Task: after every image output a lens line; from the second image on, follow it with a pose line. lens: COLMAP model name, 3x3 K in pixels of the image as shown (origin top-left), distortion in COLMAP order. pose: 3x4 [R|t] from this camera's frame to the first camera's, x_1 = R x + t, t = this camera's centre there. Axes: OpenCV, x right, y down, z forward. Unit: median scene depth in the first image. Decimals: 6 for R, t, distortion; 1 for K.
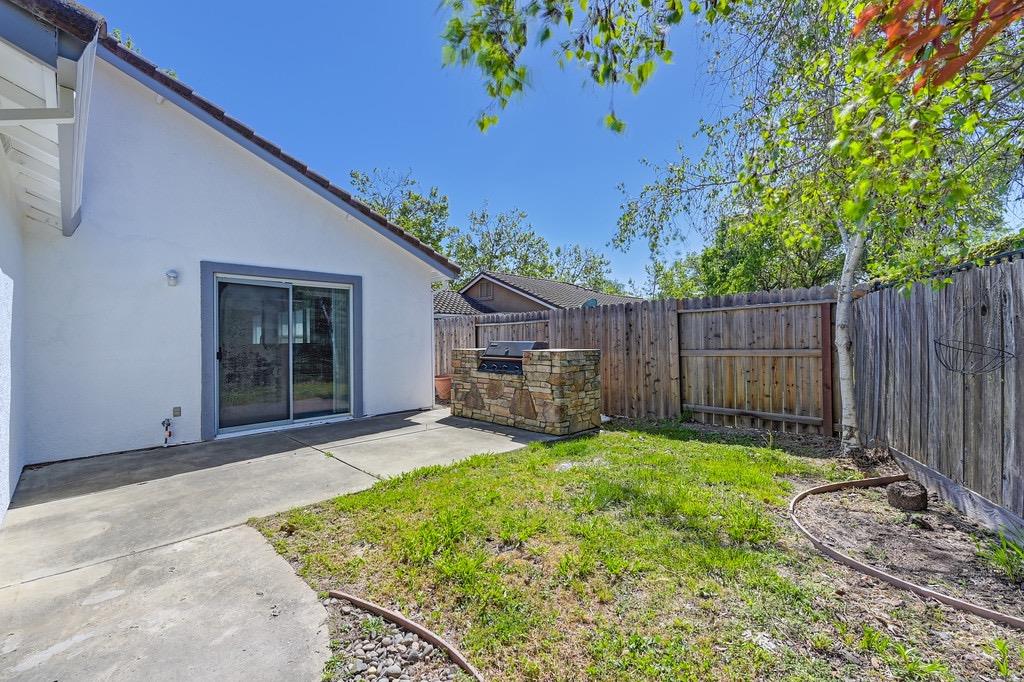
lens RADIAL K [[435.3, 0, 518.1], [0, 435.3, 339.5], [0, 0, 1]] dist [0.001962, 0.000274]
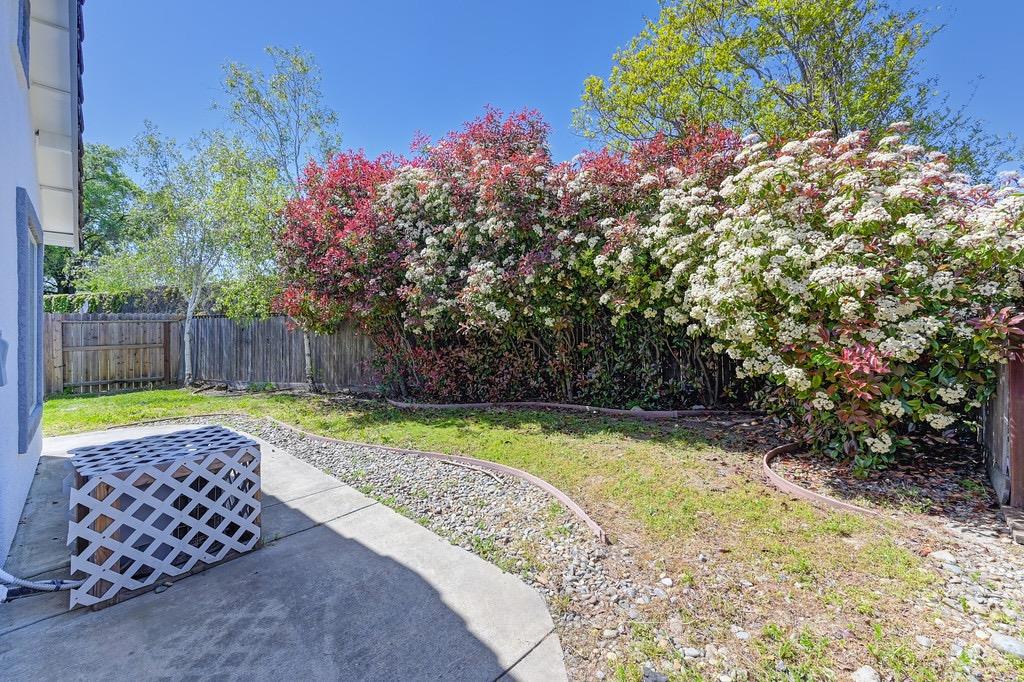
lens RADIAL K [[414.7, 0, 517.4], [0, 414.7, 332.4], [0, 0, 1]] dist [-0.003166, -0.000385]
pose [[-0.000756, 0.006363, 0.999979, -1.205413], [0.011783, 0.999910, -0.006354, 0.001070], [-0.999930, 0.011778, -0.000831, -0.657368]]
